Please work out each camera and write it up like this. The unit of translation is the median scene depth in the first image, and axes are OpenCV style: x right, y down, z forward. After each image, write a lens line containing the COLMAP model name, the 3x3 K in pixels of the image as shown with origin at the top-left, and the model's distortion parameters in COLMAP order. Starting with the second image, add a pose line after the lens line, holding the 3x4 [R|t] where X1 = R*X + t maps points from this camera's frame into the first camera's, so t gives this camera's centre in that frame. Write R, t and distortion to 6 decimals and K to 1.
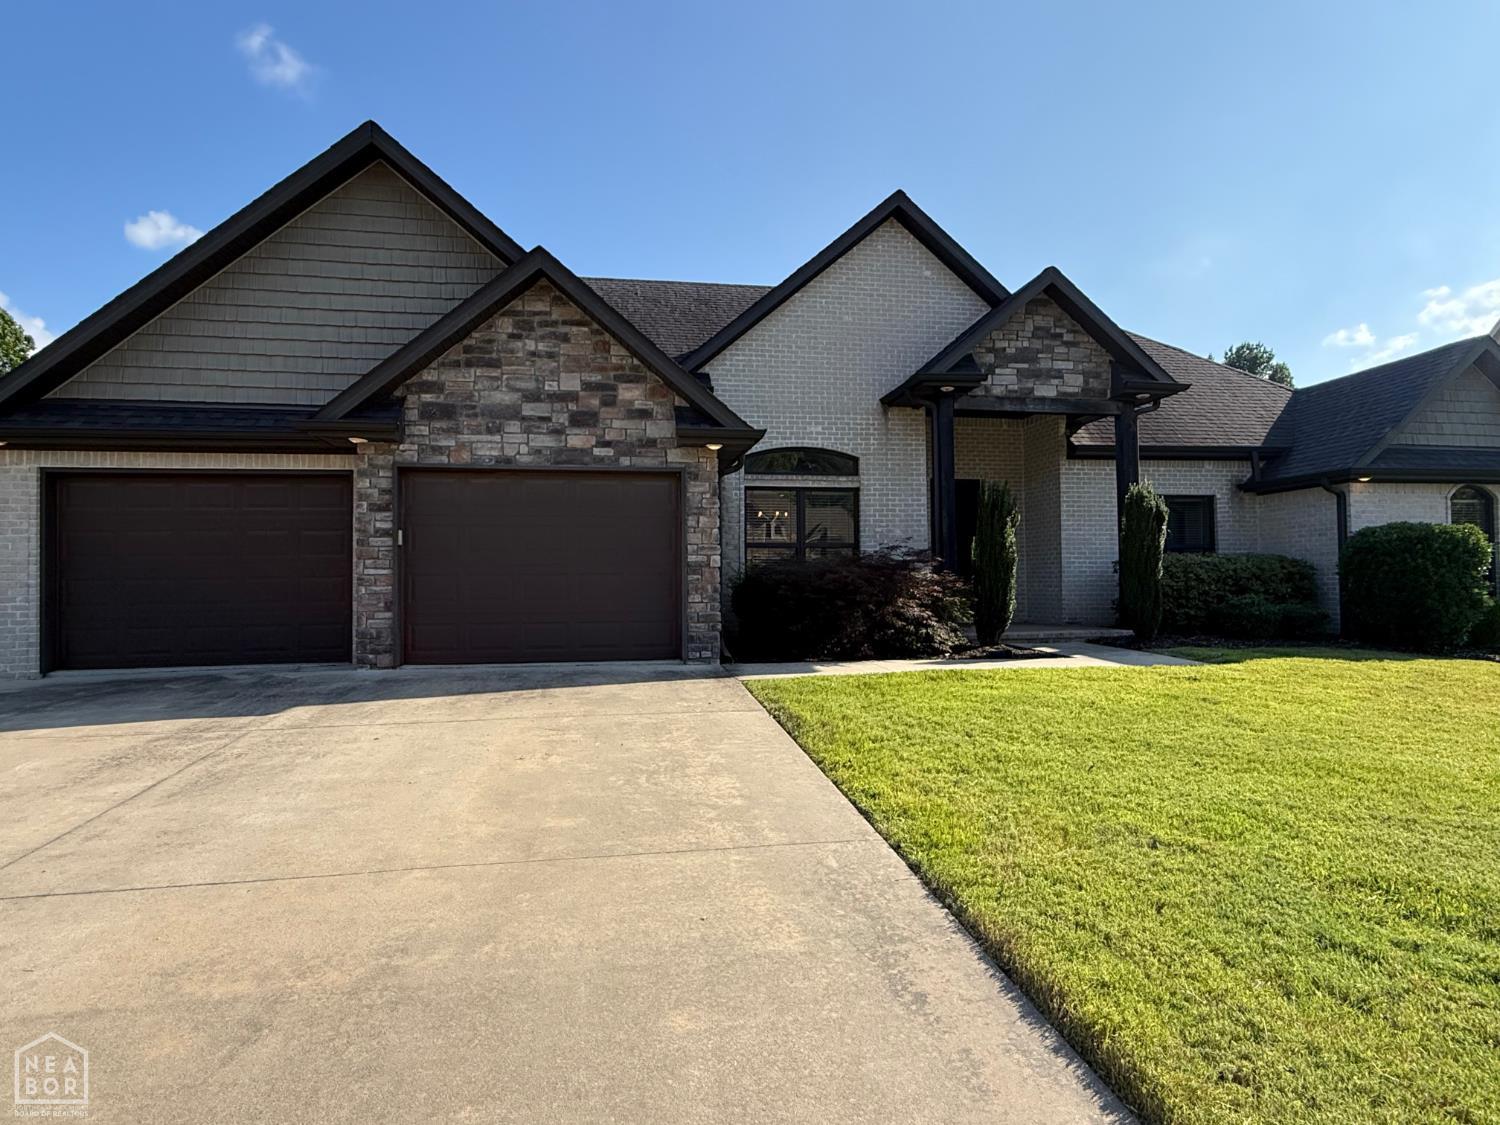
lens RADIAL K [[827.8, 0, 748.1], [0, 827.8, 560.3], [0, 0, 1]] dist [-0.003502, 0.002607]
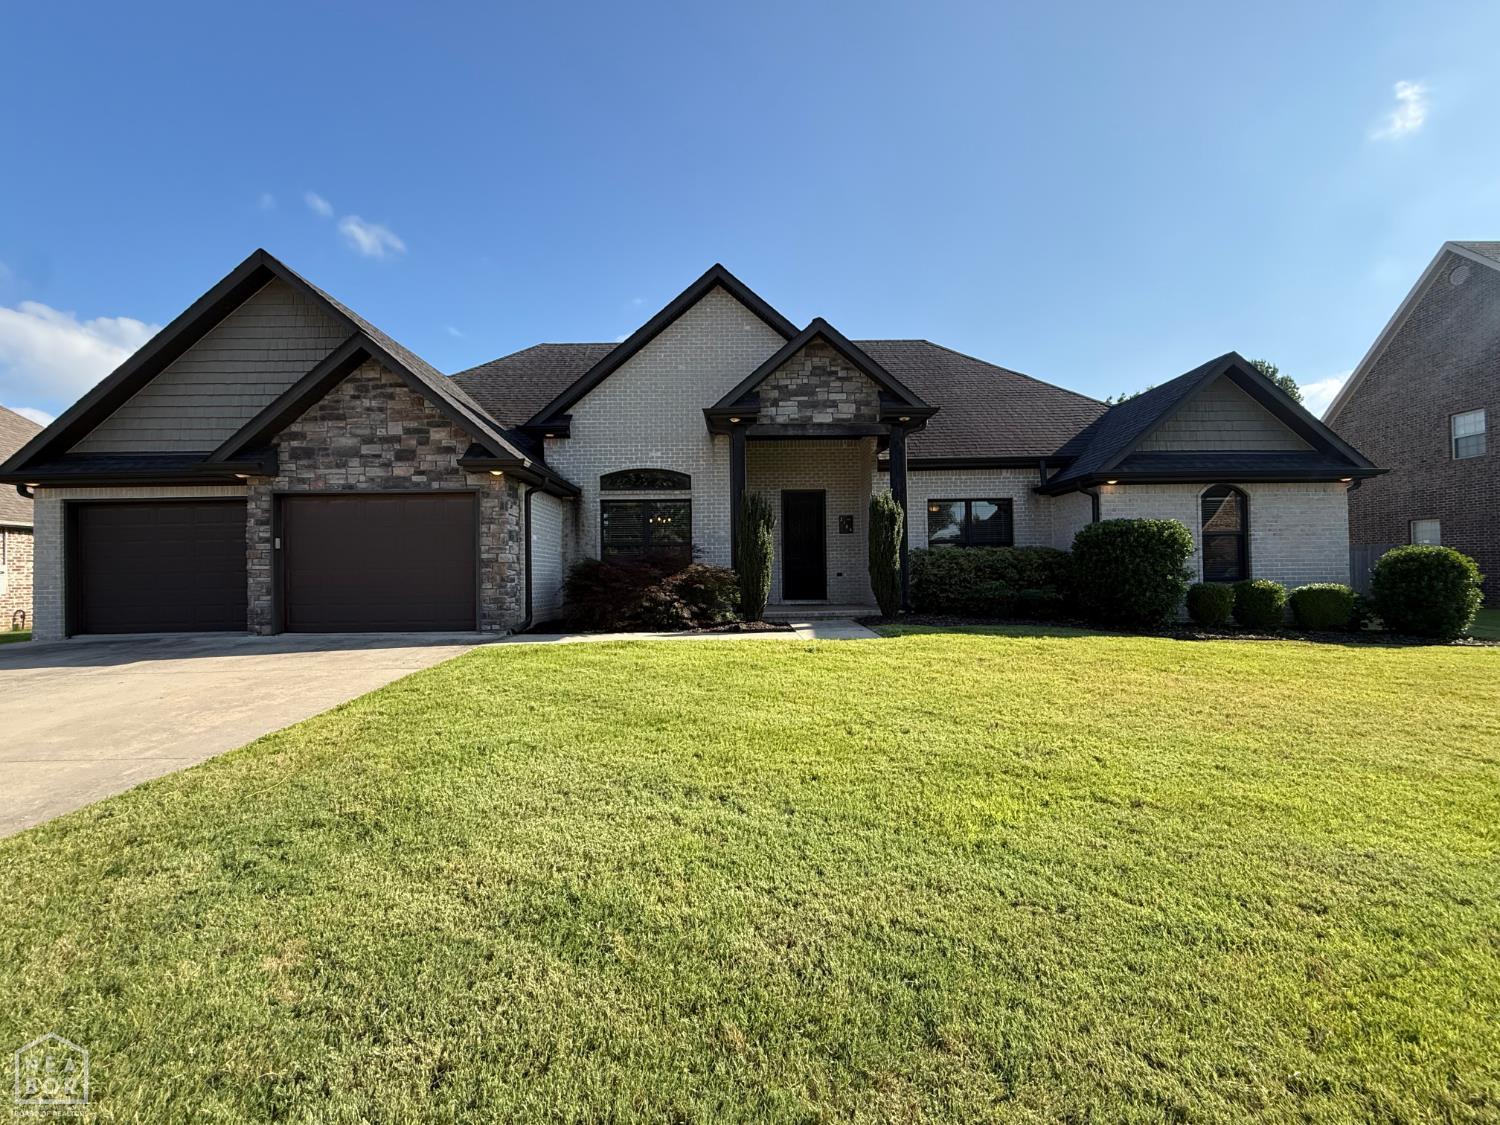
lens RADIAL K [[653.4, 0, 749.0], [0, 653.4, 561.9], [0, 0, 1]] dist [-0.000811, -0.000725]
pose [[0.988840, -0.007680, -0.148782, 0.512183], [0.009425, 0.999895, 0.011026, -0.000284], [0.148682, -0.012306, 0.988809, 0.013043]]
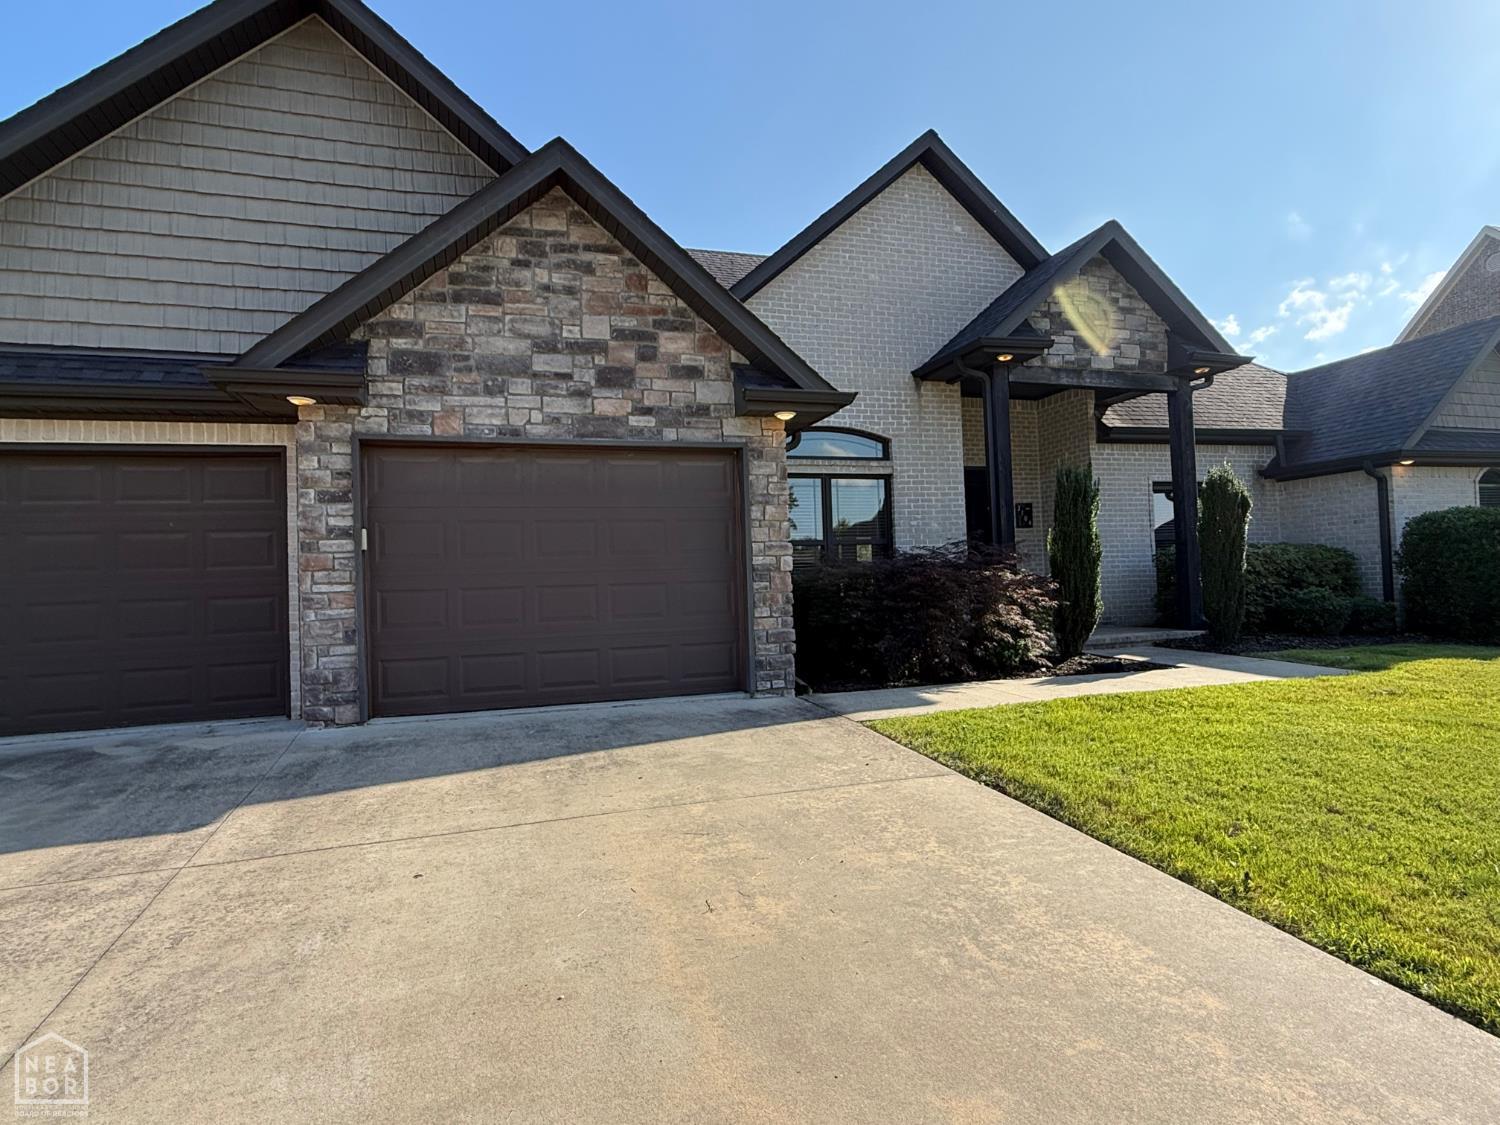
lens RADIAL K [[827.8, 0, 755.9], [0, 827.8, 559.5], [0, 0, 1]] dist [-0.003502, 0.002607]
pose [[0.989151, -0.020287, 0.145495, -0.180857], [0.020447, 0.999791, 0.000400, -0.003411], [-0.145472, 0.002579, 0.989359, 0.235155]]
